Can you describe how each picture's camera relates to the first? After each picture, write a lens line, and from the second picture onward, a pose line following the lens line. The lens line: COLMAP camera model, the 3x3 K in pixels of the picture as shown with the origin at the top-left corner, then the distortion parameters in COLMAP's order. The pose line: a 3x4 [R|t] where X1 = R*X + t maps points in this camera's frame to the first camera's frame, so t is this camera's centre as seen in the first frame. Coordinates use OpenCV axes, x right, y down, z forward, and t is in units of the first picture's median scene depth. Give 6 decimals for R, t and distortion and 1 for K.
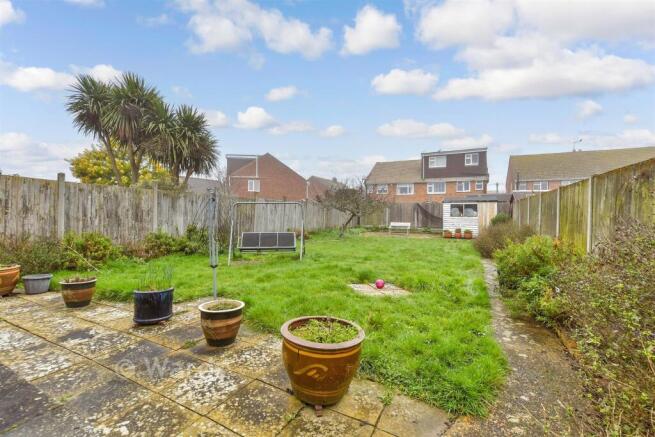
lens RADIAL K [[286.2, 0, 327.6], [0, 286.2, 220.0], [0, 0, 1]] dist [-0.000200, -0.000063]
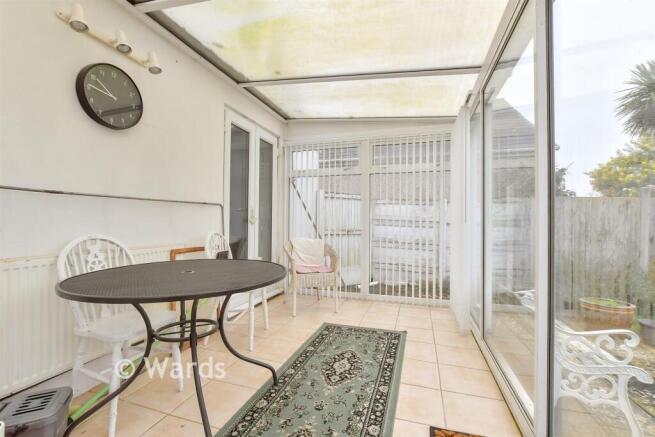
lens RADIAL K [[286.2, 0, 327.9], [0, 286.2, 219.7], [0, 0, 1]] dist [-0.000200, -0.000063]
pose [[0.325496, -0.020939, -0.945312, -0.383831], [-0.008111, 0.999656, -0.024935, -0.038861], [0.945509, 0.015783, 0.325214, -0.096339]]
